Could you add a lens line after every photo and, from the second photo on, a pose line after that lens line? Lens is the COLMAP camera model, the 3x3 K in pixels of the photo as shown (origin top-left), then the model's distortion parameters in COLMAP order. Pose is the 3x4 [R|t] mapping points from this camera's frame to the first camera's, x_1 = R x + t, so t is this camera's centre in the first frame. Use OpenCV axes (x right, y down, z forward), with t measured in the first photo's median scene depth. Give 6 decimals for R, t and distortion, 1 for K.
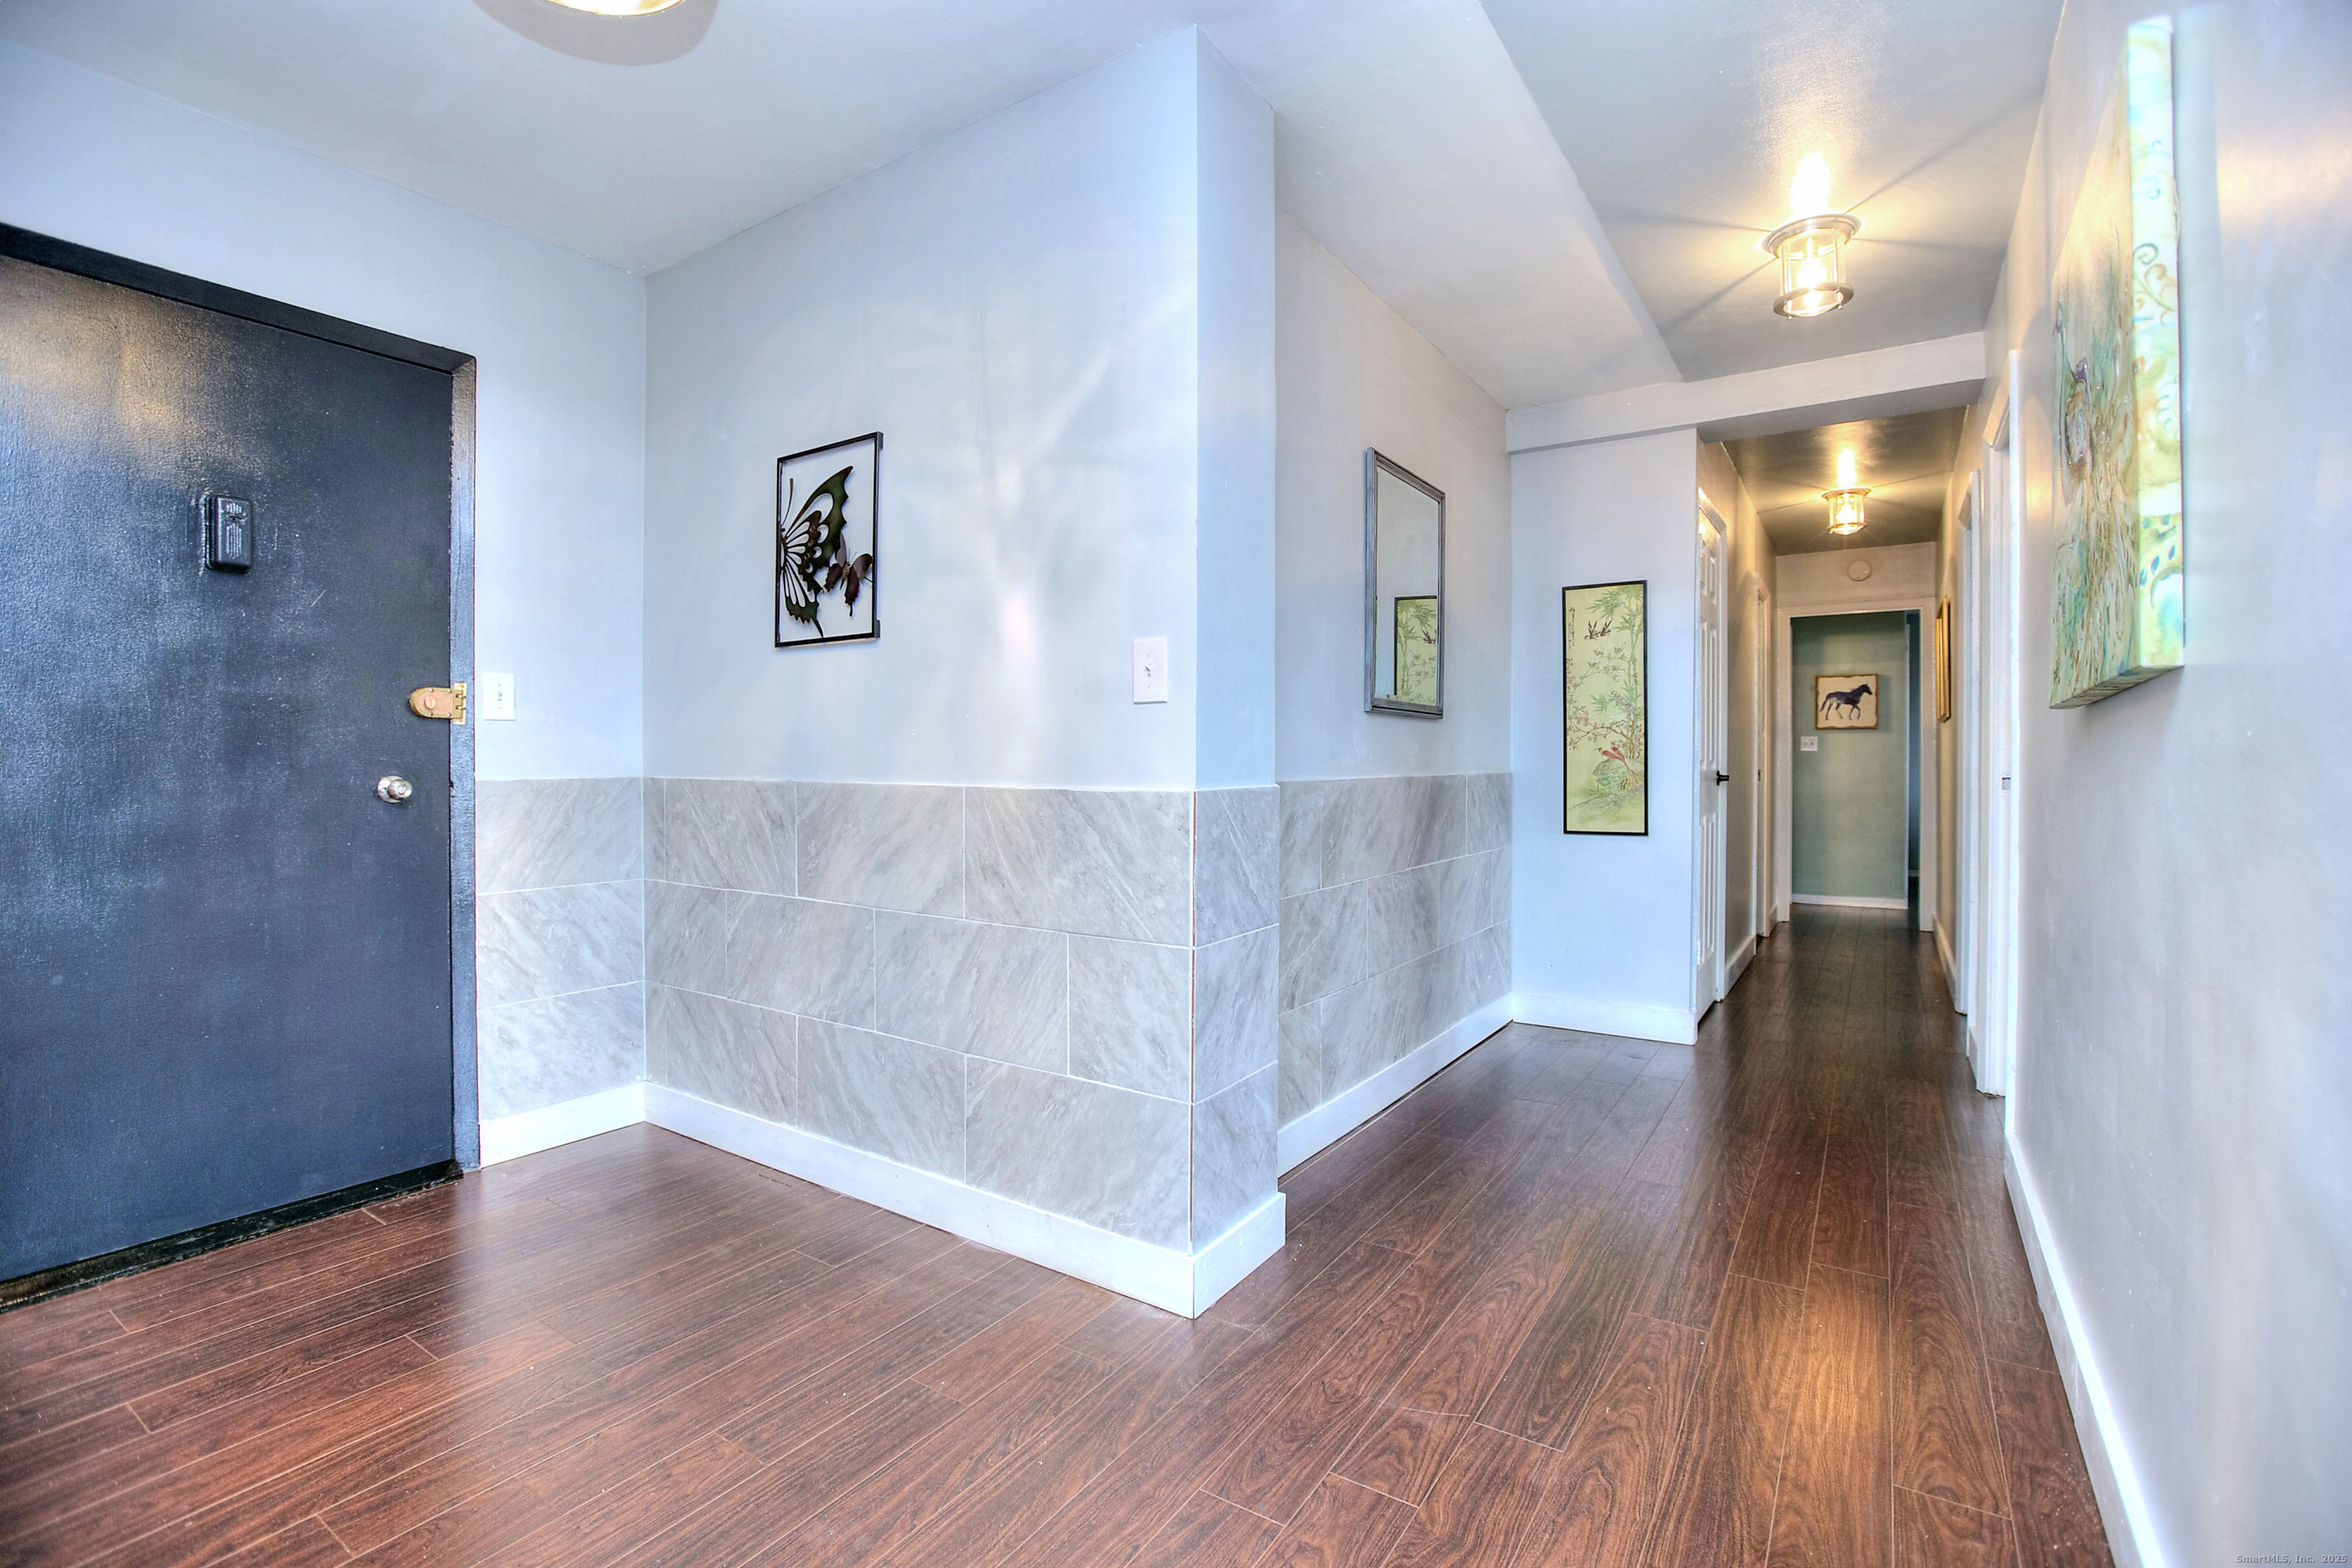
lens RADIAL K [[1094.1, 0, 1179.6], [0, 1094.1, 775.0], [0, 0, 1]] dist [-0.052016, 0.016110]
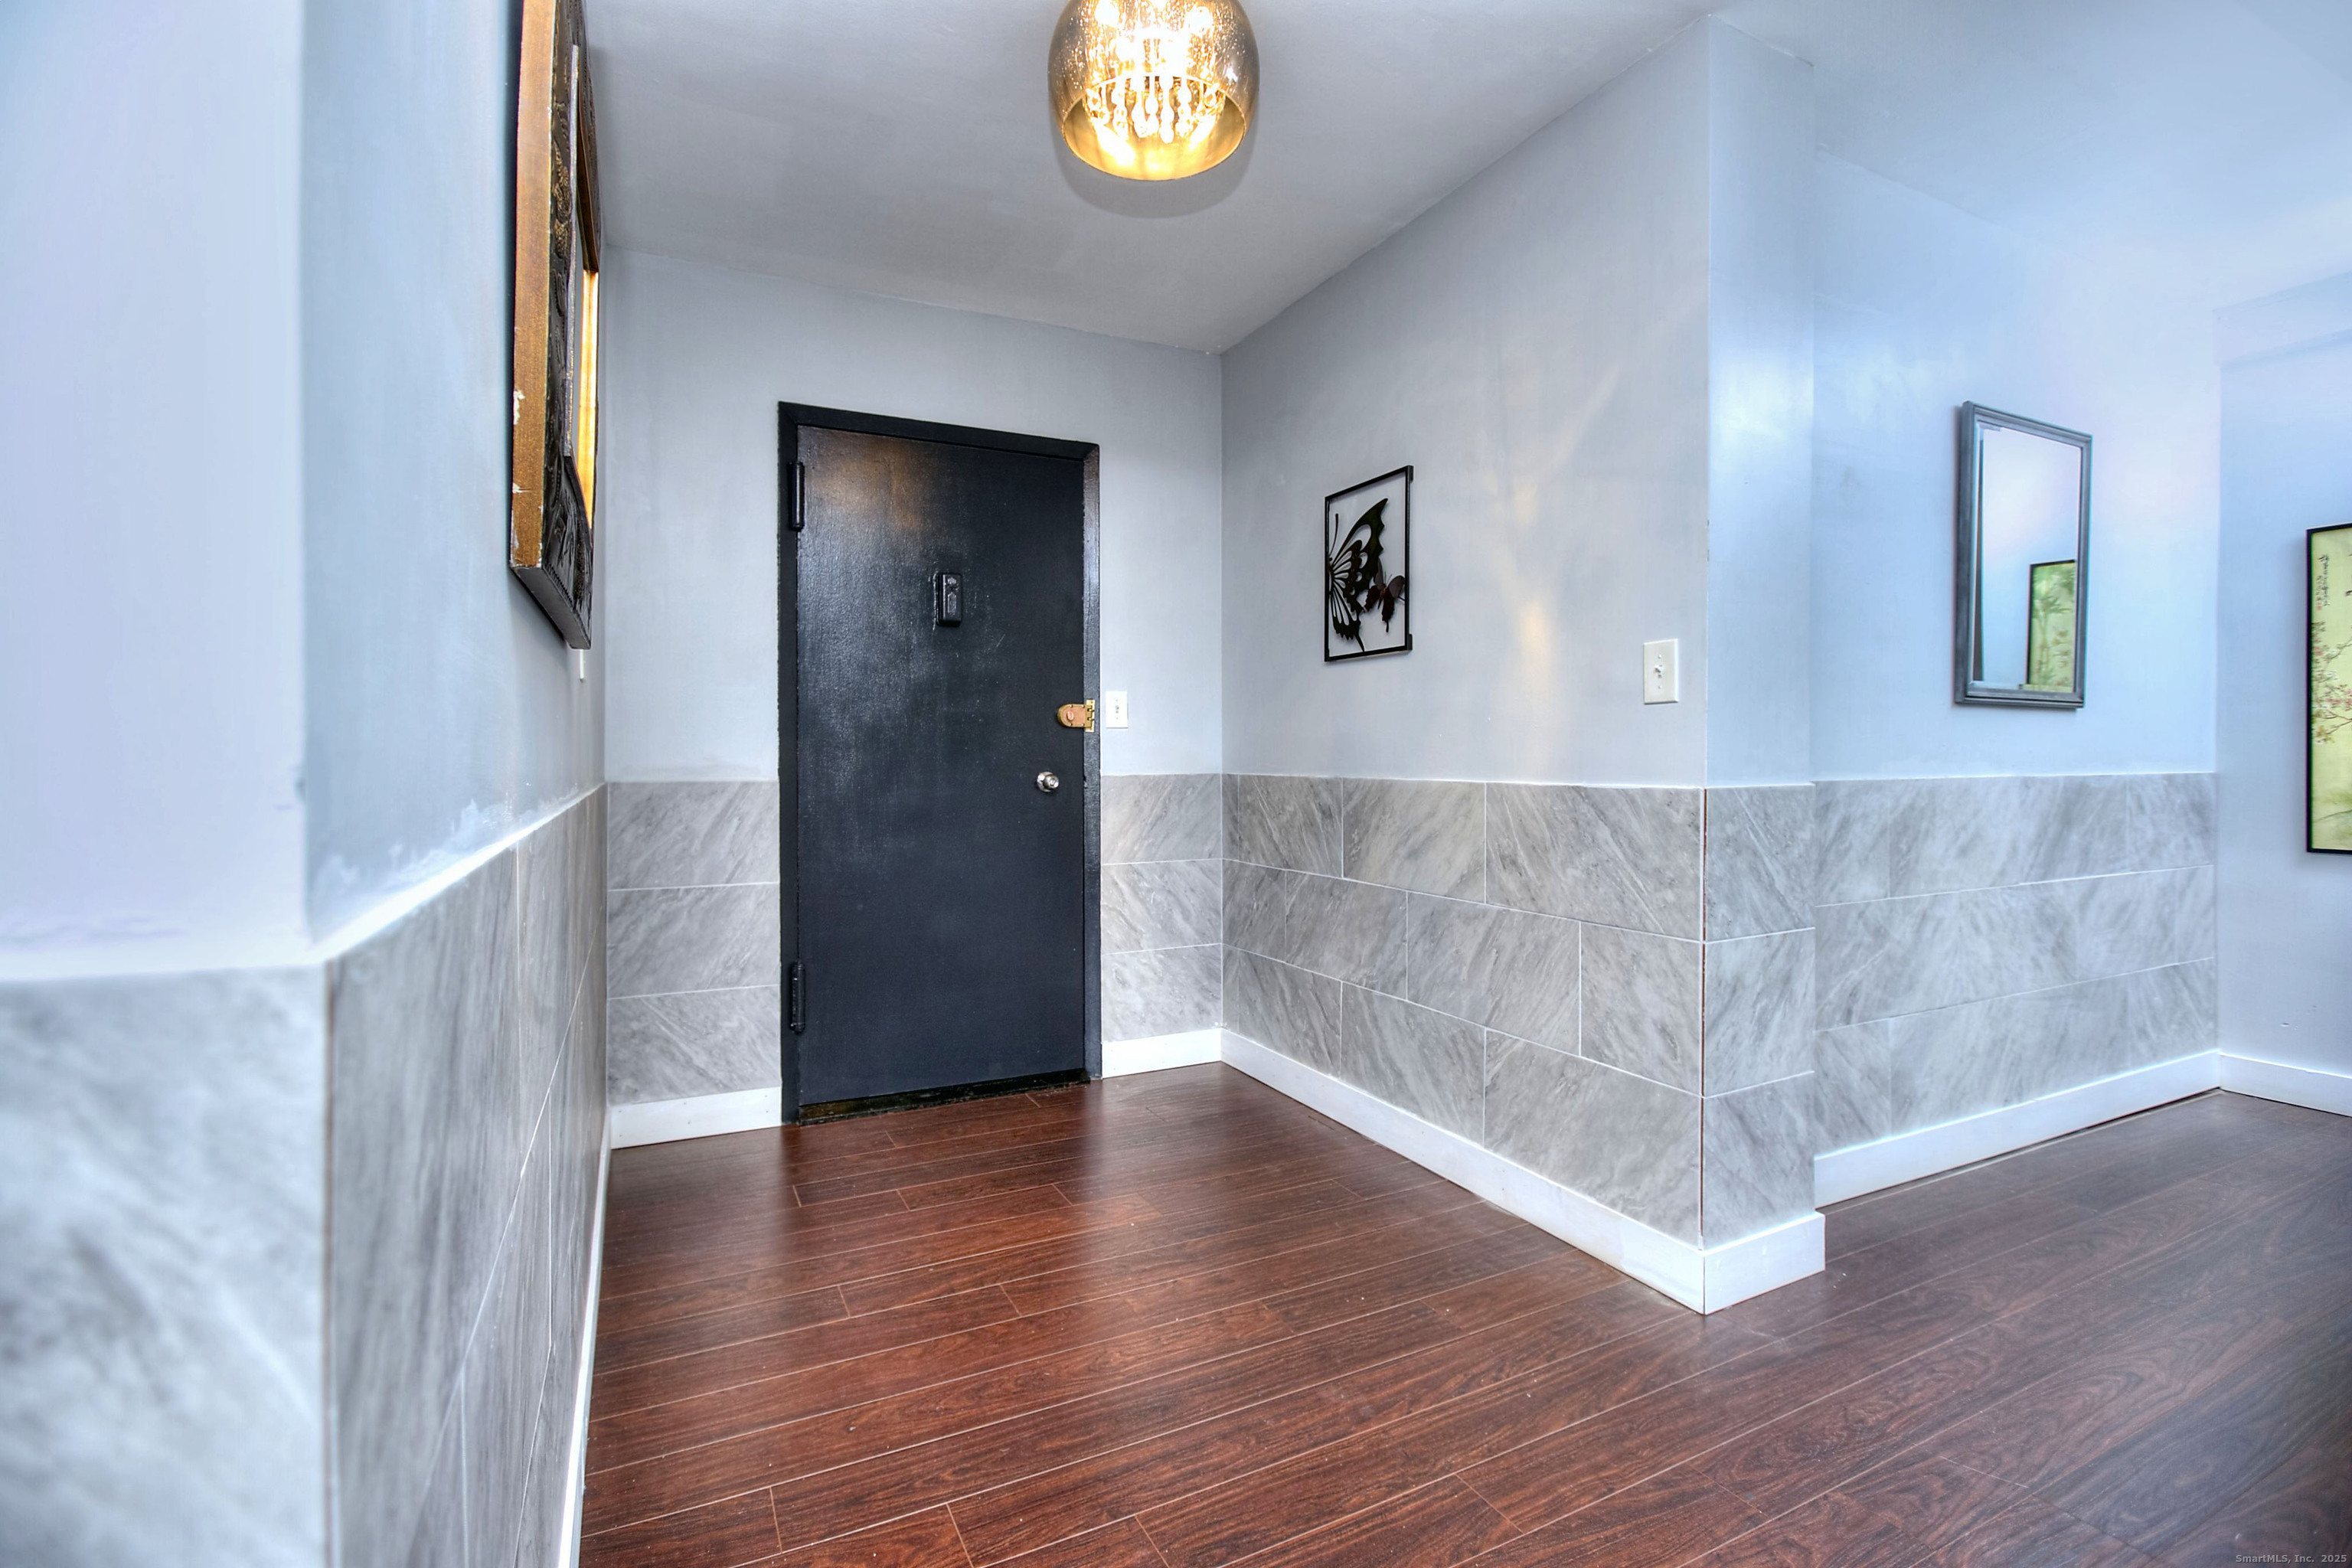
lens RADIAL K [[1094.1, 0, 1181.9], [0, 1094.1, 783.5], [0, 0, 1]] dist [-0.052016, 0.016110]
pose [[0.873228, 0.007313, -0.487256, 0.069755], [-0.002739, 0.999945, 0.010098, 0.001154], [0.487303, -0.007483, 0.873201, -0.101474]]
